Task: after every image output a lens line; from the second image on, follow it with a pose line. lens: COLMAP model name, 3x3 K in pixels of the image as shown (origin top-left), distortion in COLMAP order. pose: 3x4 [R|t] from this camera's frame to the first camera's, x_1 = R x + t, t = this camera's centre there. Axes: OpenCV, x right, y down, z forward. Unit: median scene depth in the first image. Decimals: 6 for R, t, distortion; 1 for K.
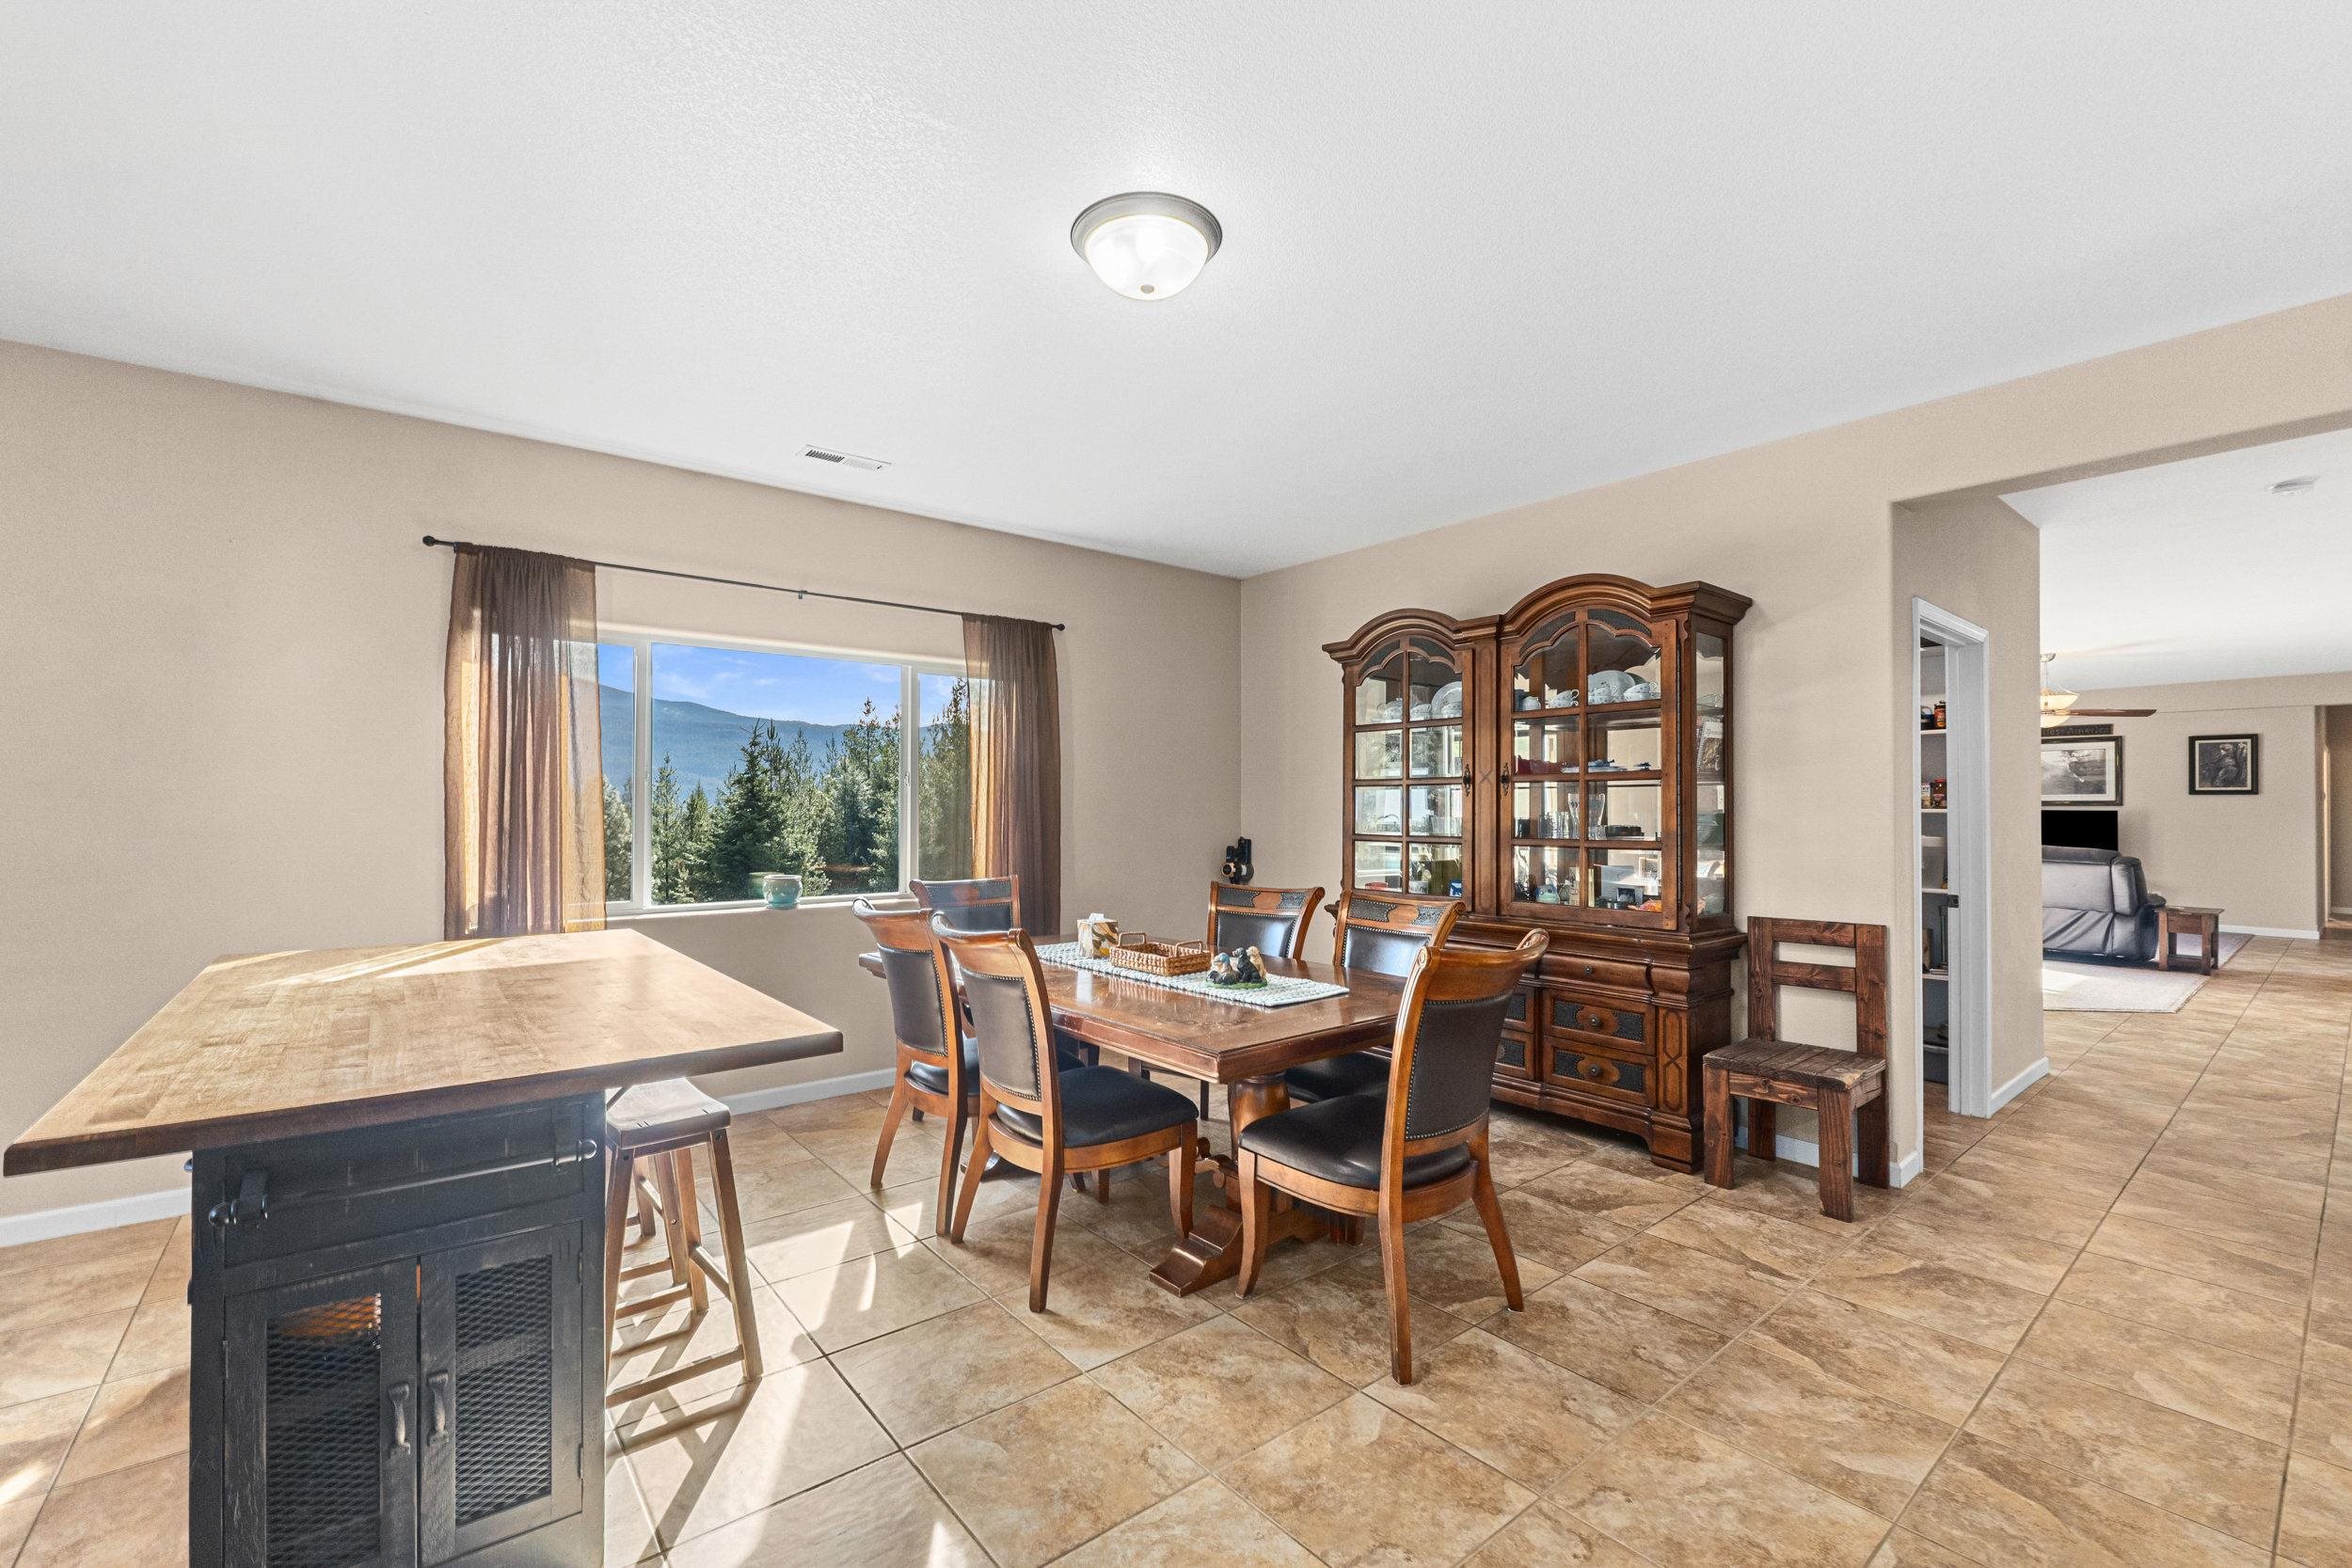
lens RADIAL K [[988.1, 0, 1163.1], [0, 988.1, 797.6], [0, 0, 1]] dist [-0.005930, -0.000641]
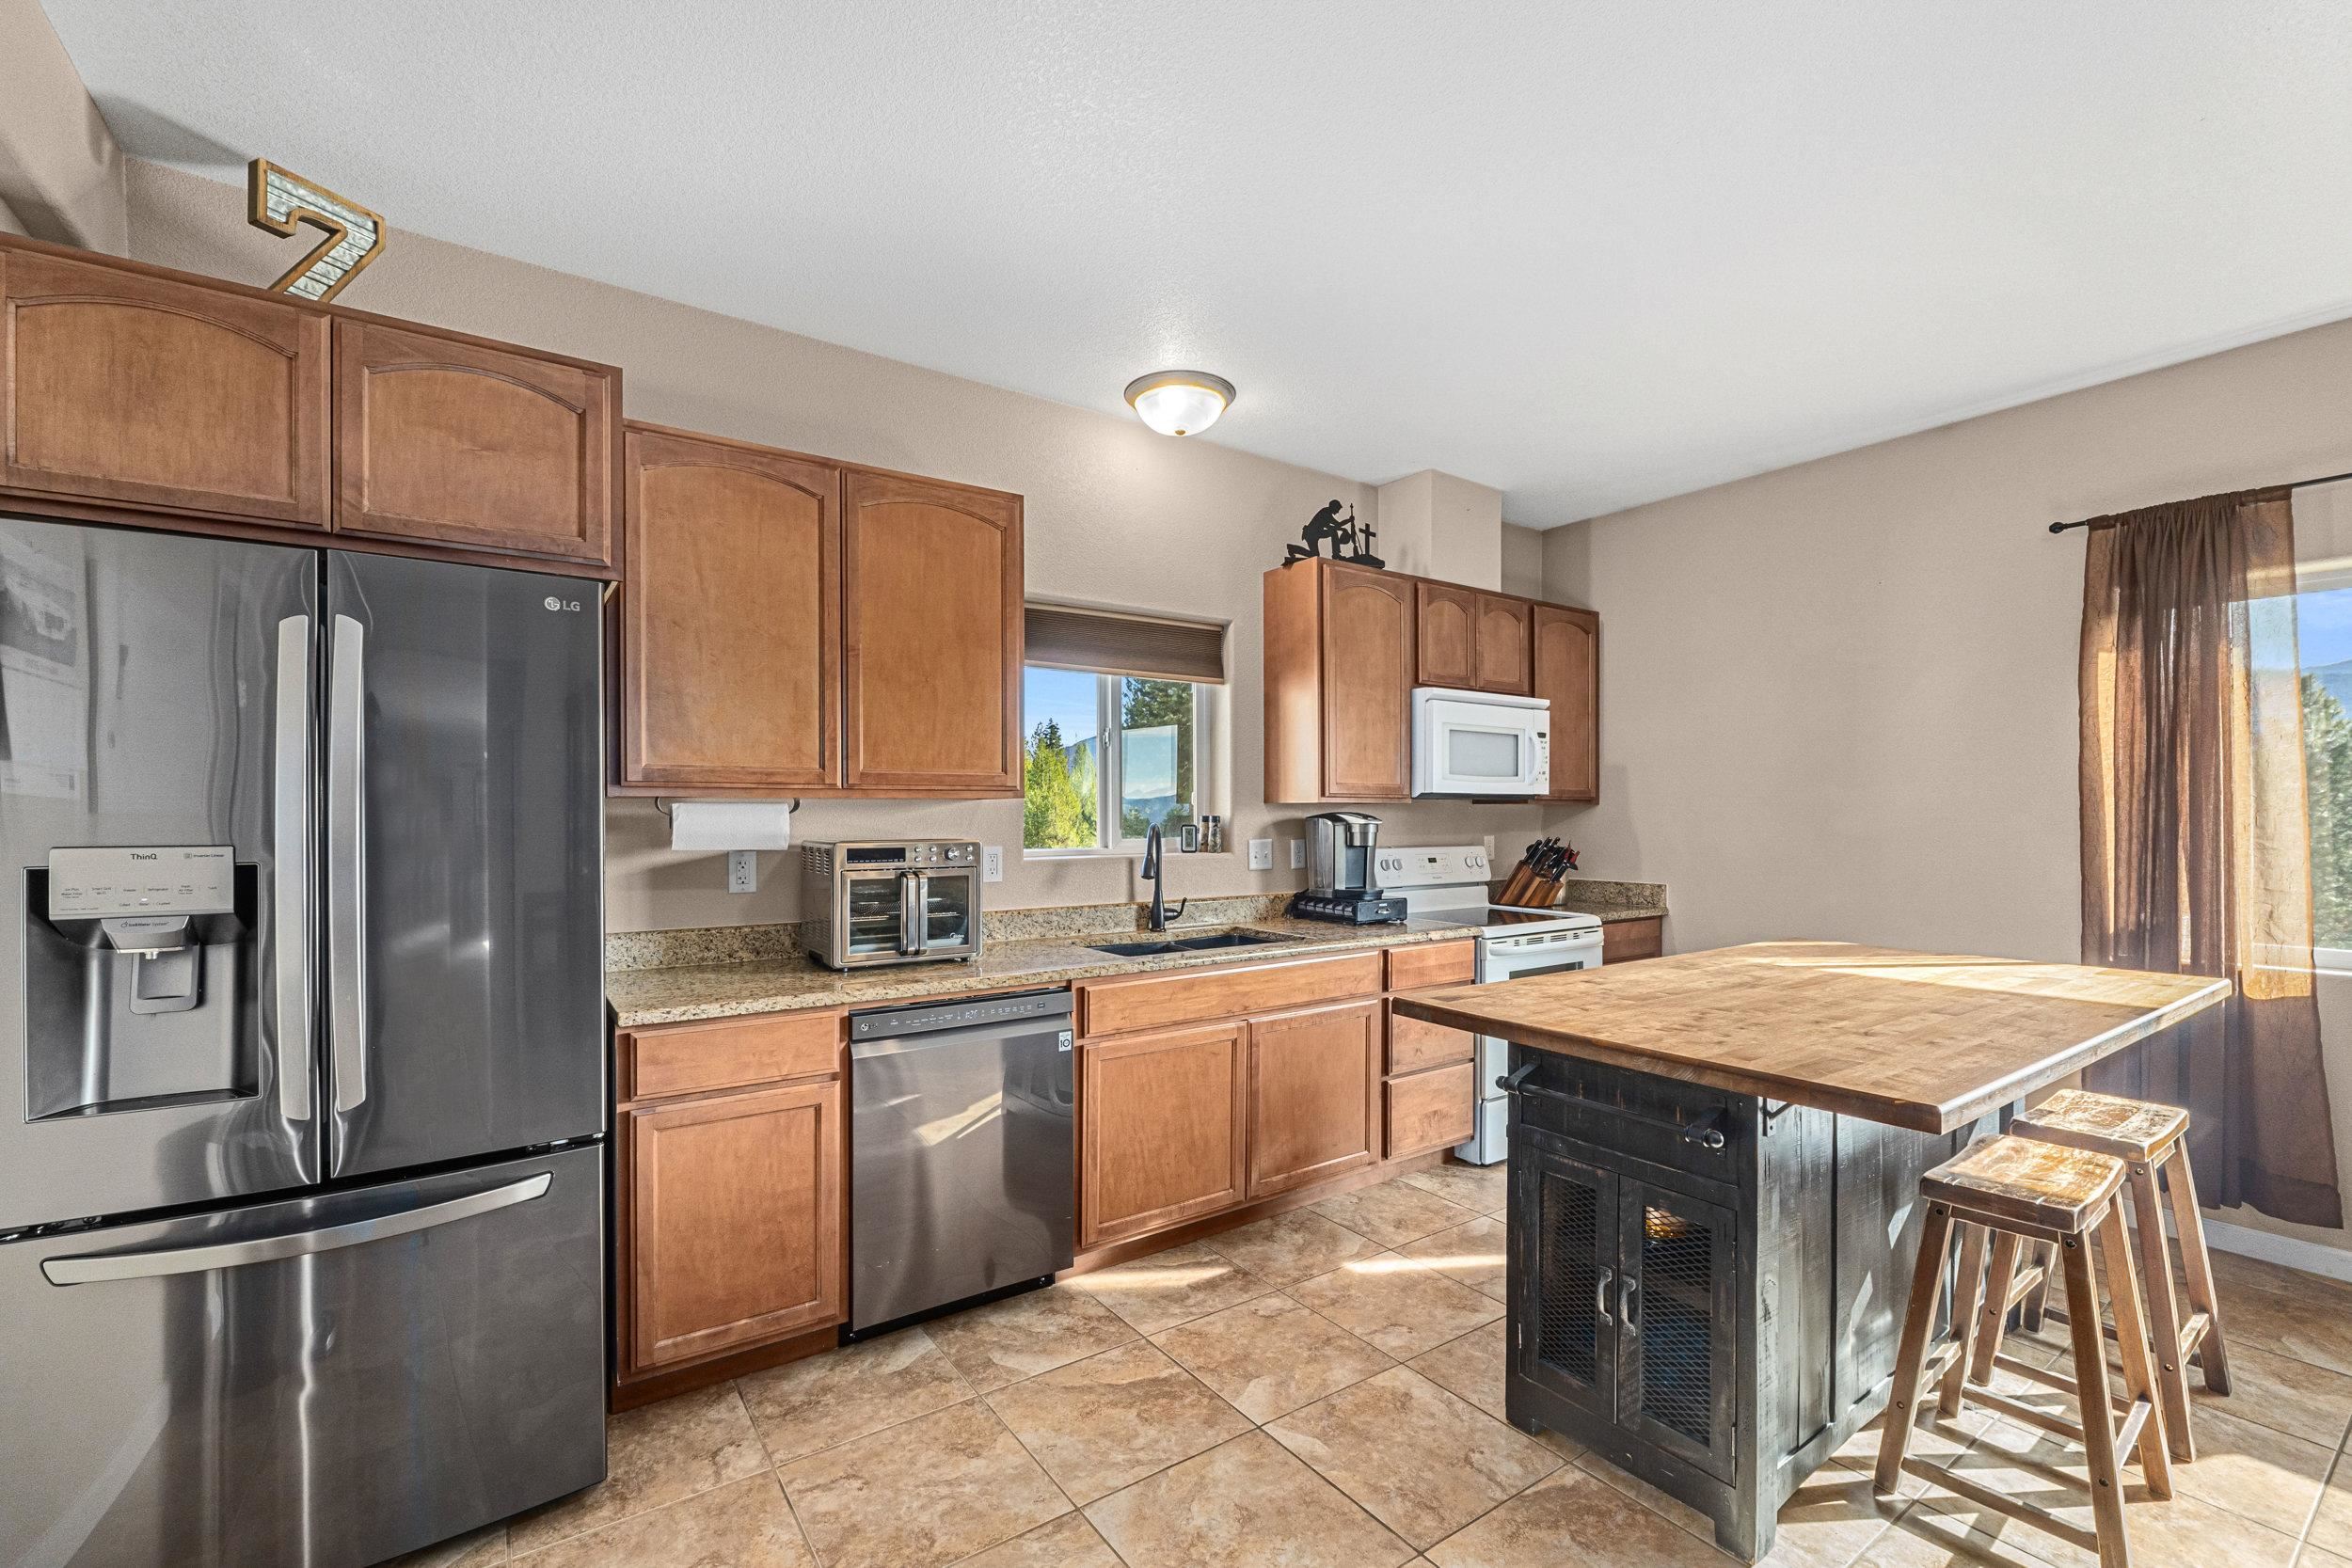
lens RADIAL K [[988.1, 0, 1155.4], [0, 988.1, 816.7], [0, 0, 1]] dist [-0.005930, -0.000641]
pose [[-0.074485, 0.002306, -0.997219, 0.233807], [0.007705, 0.999969, 0.001737, 0.002184], [0.997192, -0.007555, -0.074501, 0.220089]]
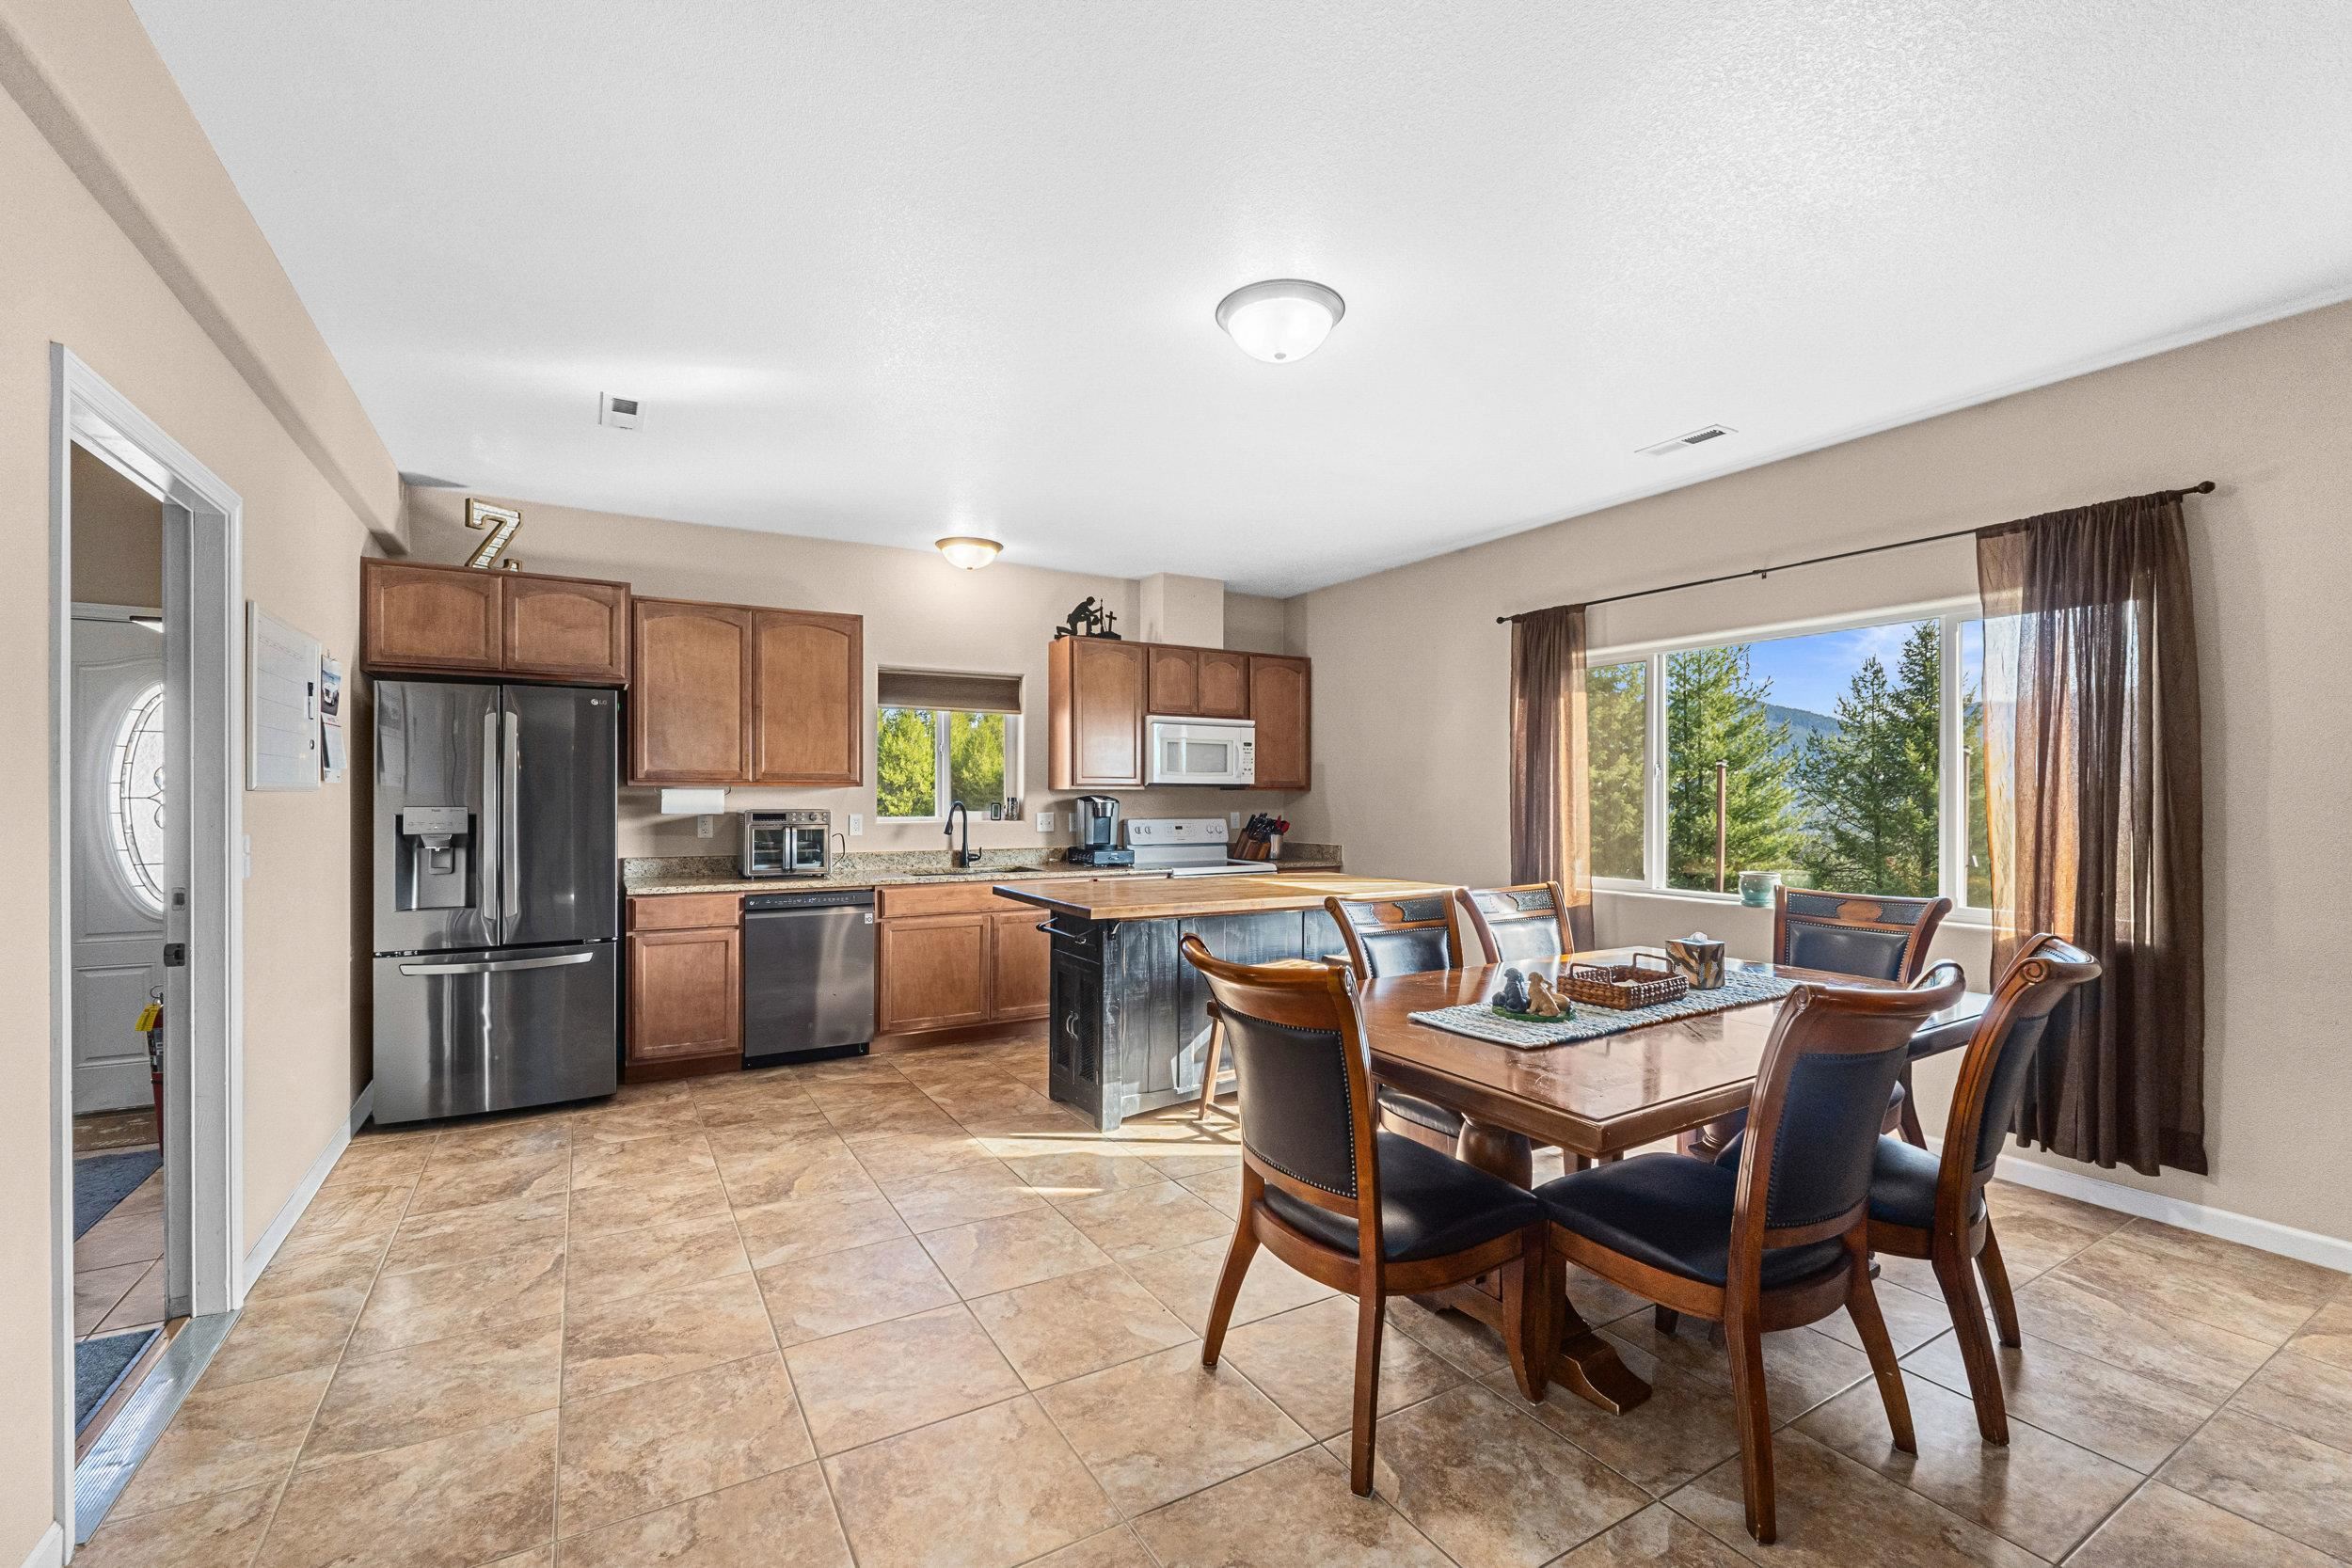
lens RADIAL K [[988.1, 0, 1160.3], [0, 988.1, 798.4], [0, 0, 1]] dist [-0.005930, -0.000641]
pose [[-0.148127, -0.000087, -0.988968, 0.797123], [0.004349, 0.999990, -0.000740, 0.007745], [0.988959, -0.004411, -0.148125, 0.701308]]
